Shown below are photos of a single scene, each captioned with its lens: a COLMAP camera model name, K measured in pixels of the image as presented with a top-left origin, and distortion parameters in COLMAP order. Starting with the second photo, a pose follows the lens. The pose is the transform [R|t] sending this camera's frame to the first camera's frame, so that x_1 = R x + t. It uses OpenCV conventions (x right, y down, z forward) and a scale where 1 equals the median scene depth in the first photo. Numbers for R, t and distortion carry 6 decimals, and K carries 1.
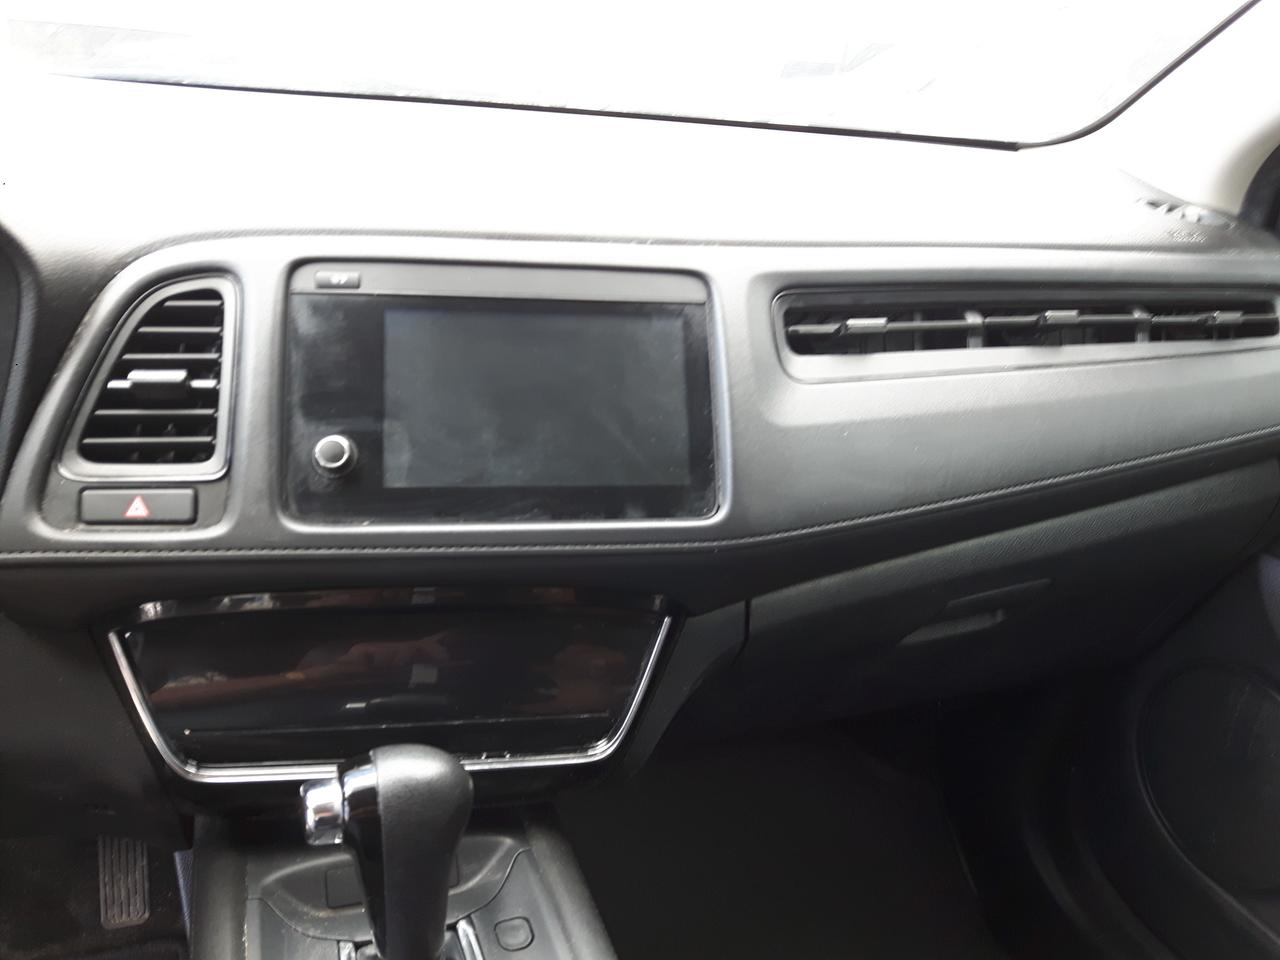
lens RADIAL K [[1142.9, 0, 643.1], [0, 1142.9, 476.0], [0, 0, 1]] dist [0.020962, -0.051616]
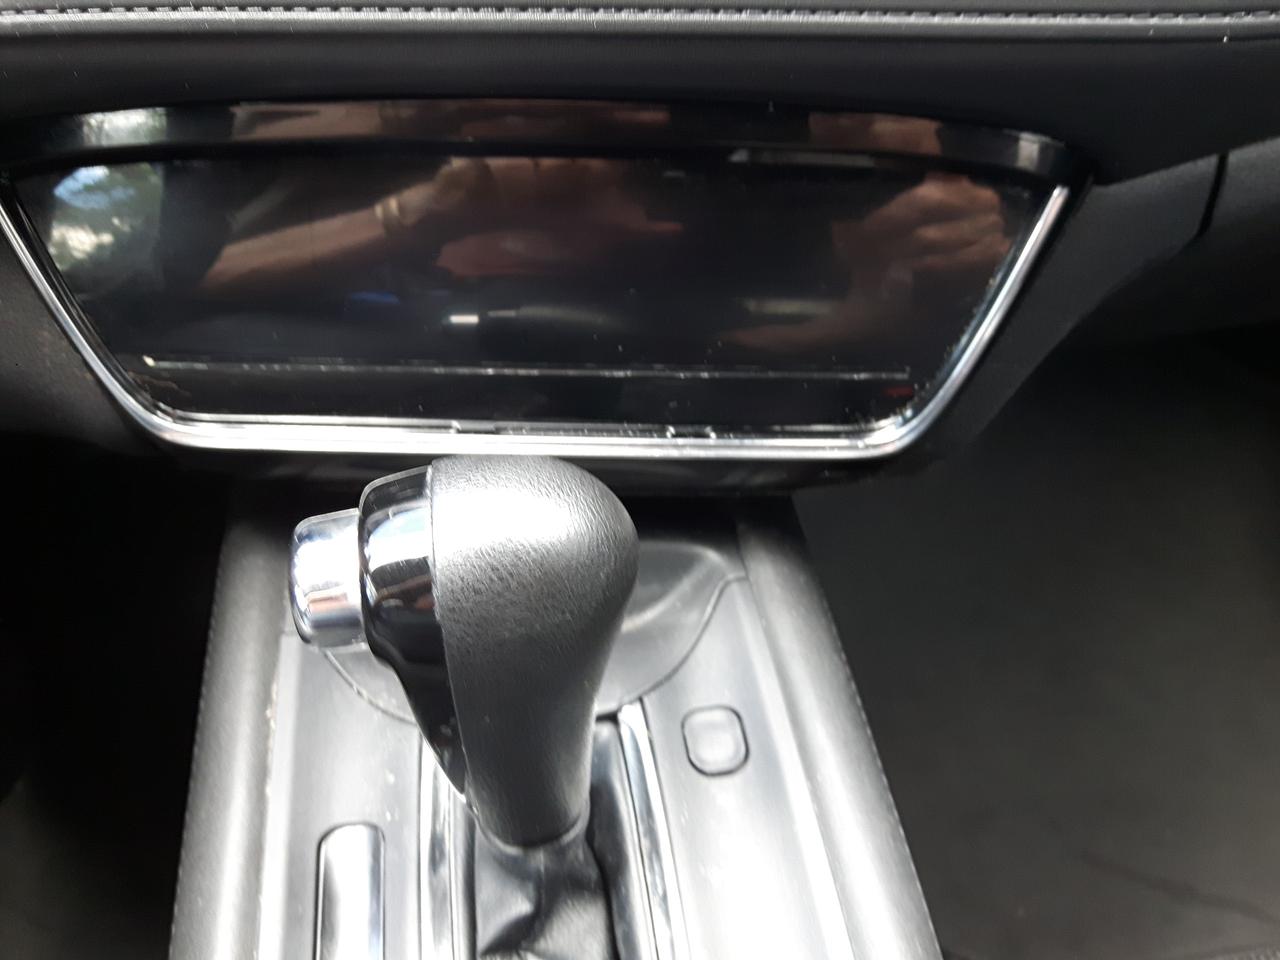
lens RADIAL K [[1142.9, 0, 647.1], [0, 1142.9, 483.3], [0, 0, 1]] dist [0.020962, -0.051616]
pose [[0.983401, 0.079379, -0.163161, -0.058847], [-0.002376, 0.904783, 0.425866, 0.033612], [0.181430, -0.418409, 0.889953, 0.503430]]
